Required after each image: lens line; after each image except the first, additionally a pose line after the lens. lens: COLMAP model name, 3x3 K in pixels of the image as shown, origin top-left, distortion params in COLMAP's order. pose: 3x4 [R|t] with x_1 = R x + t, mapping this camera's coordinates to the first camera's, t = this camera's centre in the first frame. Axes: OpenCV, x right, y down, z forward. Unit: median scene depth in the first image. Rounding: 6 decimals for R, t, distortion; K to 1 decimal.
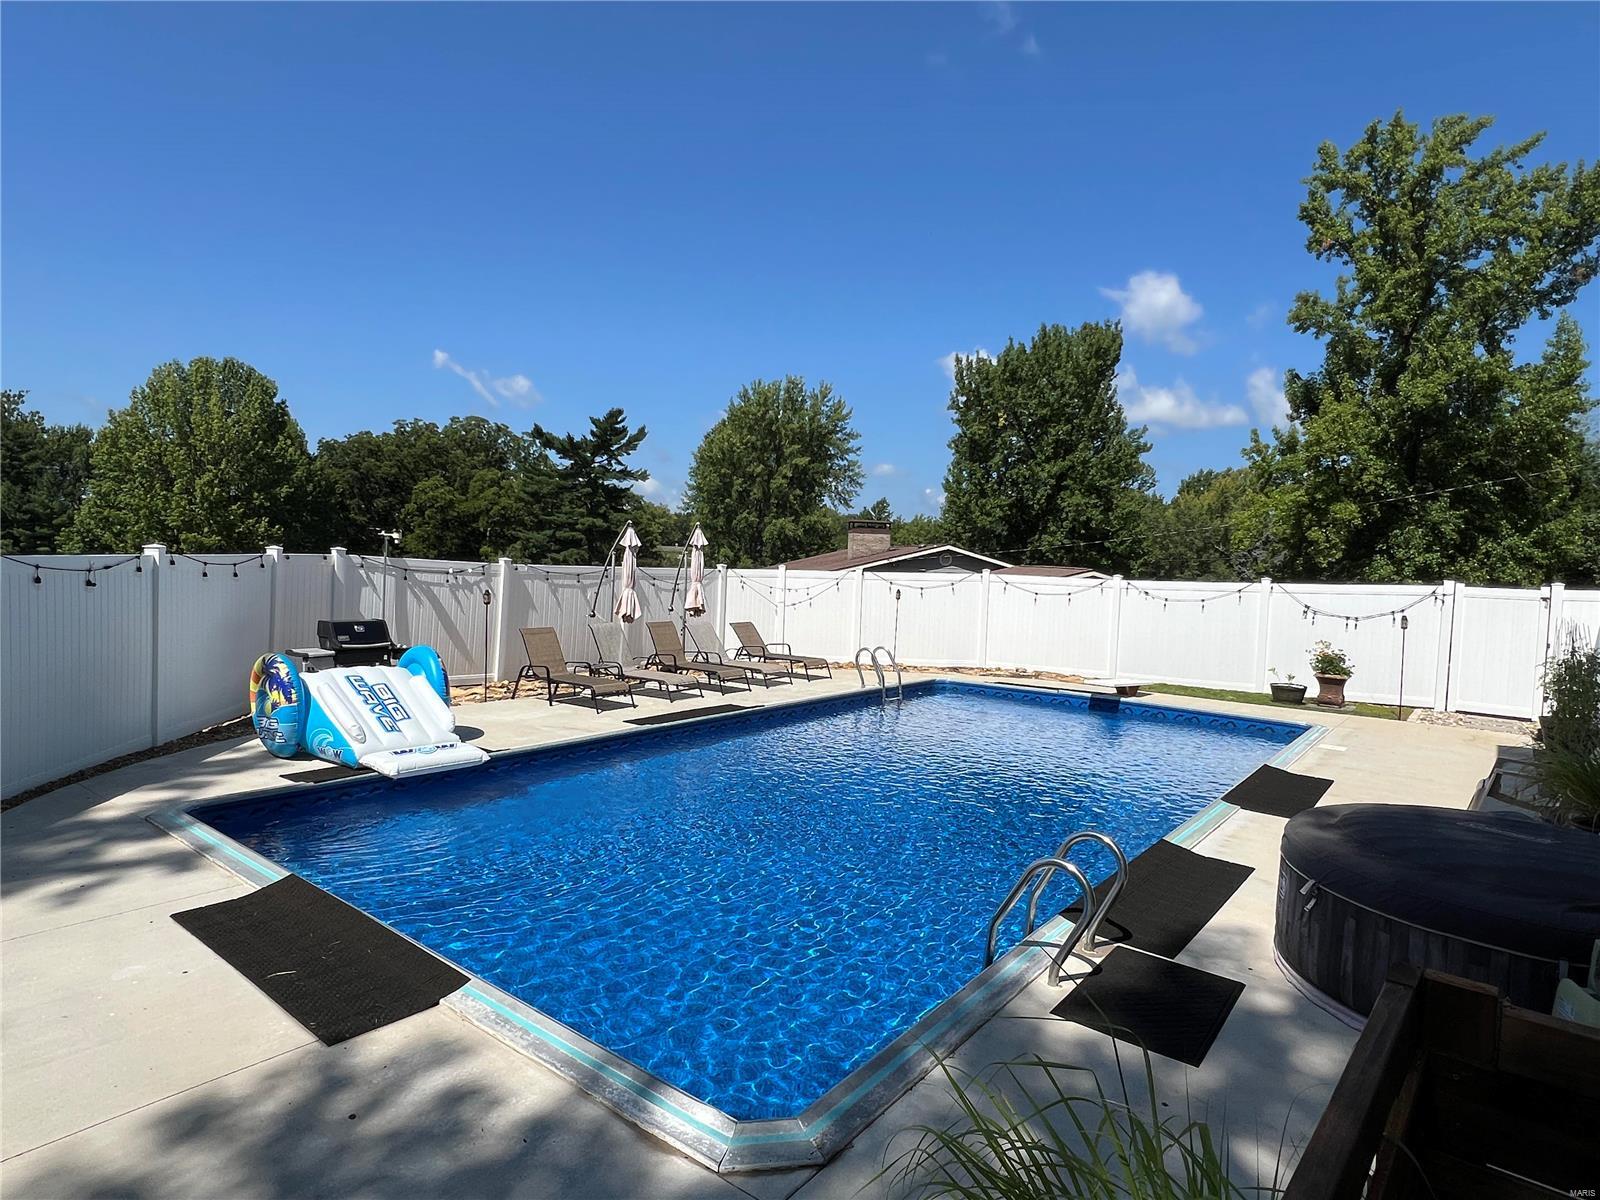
lens RADIAL K [[894.7, 0, 800.0], [0, 894.7, 600.0], [0, 0, 1]] dist [-0.000834, 0.001570]
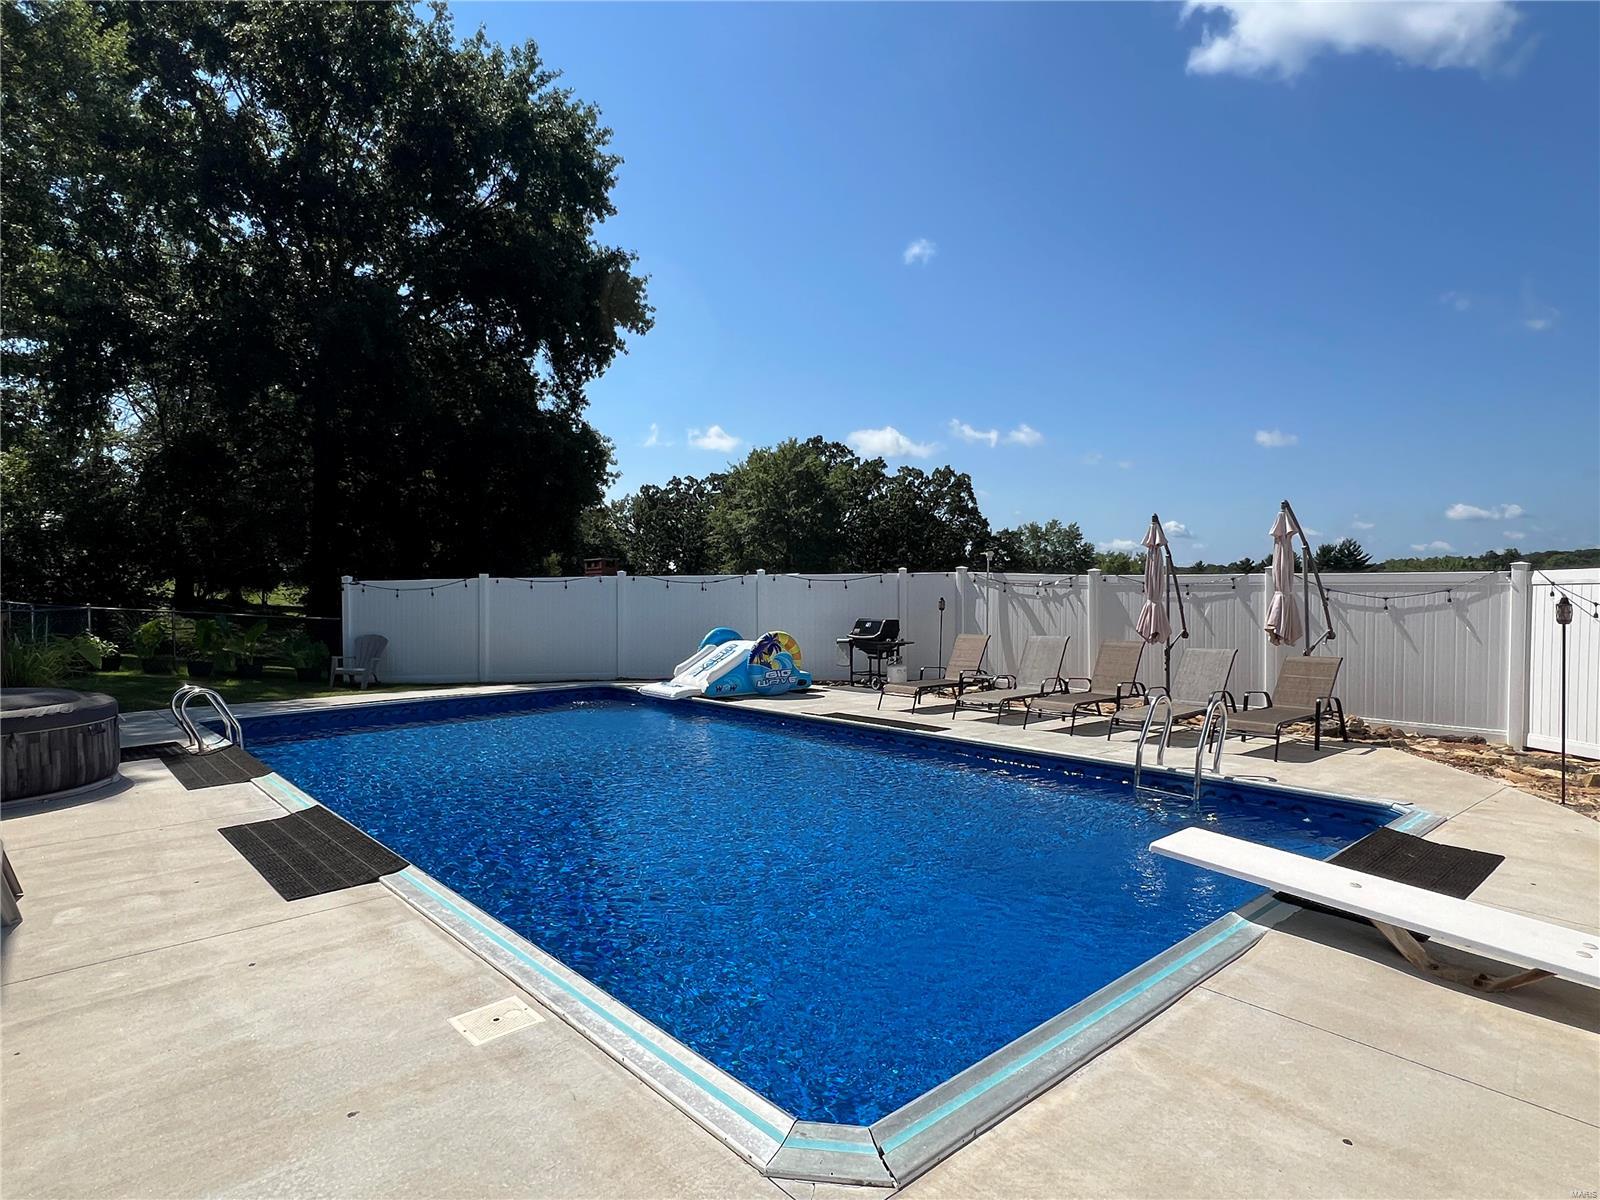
lens RADIAL K [[894.7, 0, 800.0], [0, 894.7, 600.0], [0, 0, 1]] dist [-0.000834, 0.001570]
pose [[-0.159935, -0.026045, -0.986784, 0.276833], [-0.047395, 0.998702, -0.018678, 0.007947], [0.985989, 0.043781, -0.160962, 0.350445]]
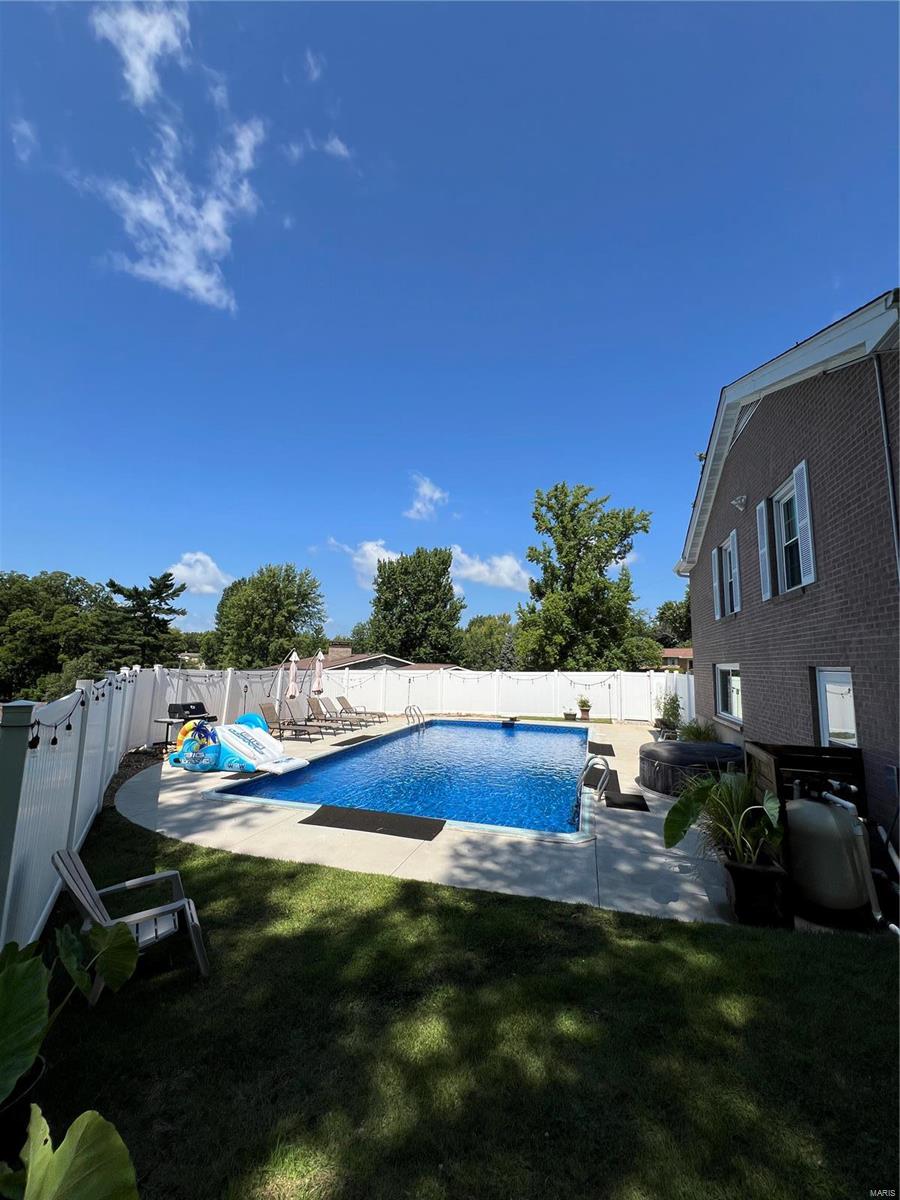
lens RADIAL K [[480.1, 0, 450.0], [0, 480.1, 600.0], [0, 0, 1]] dist [-0.003880, -0.000405]
pose [[0.929042, 0.033168, 0.368485, -0.114459], [0.028218, 0.986720, -0.159960, -0.005250], [-0.368897, 0.159007, 0.915768, -0.066640]]
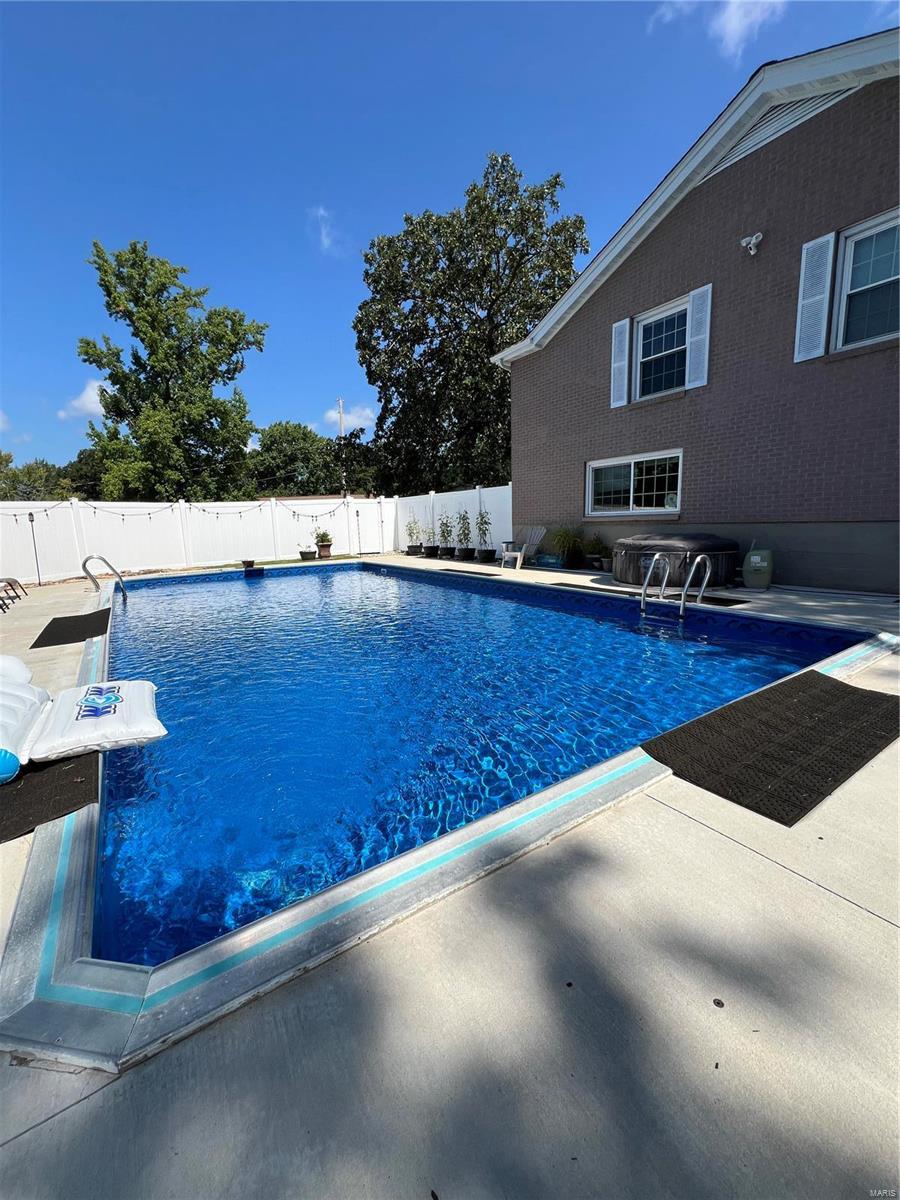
lens RADIAL K [[480.1, 0, 450.0], [0, 480.1, 600.0], [0, 0, 1]] dist [-0.003880, -0.000405]
pose [[0.301280, -0.199042, 0.932530, -0.150357], [0.080605, 0.979787, 0.183087, 0.013683], [-0.950123, 0.020006, 0.311234, 0.156325]]
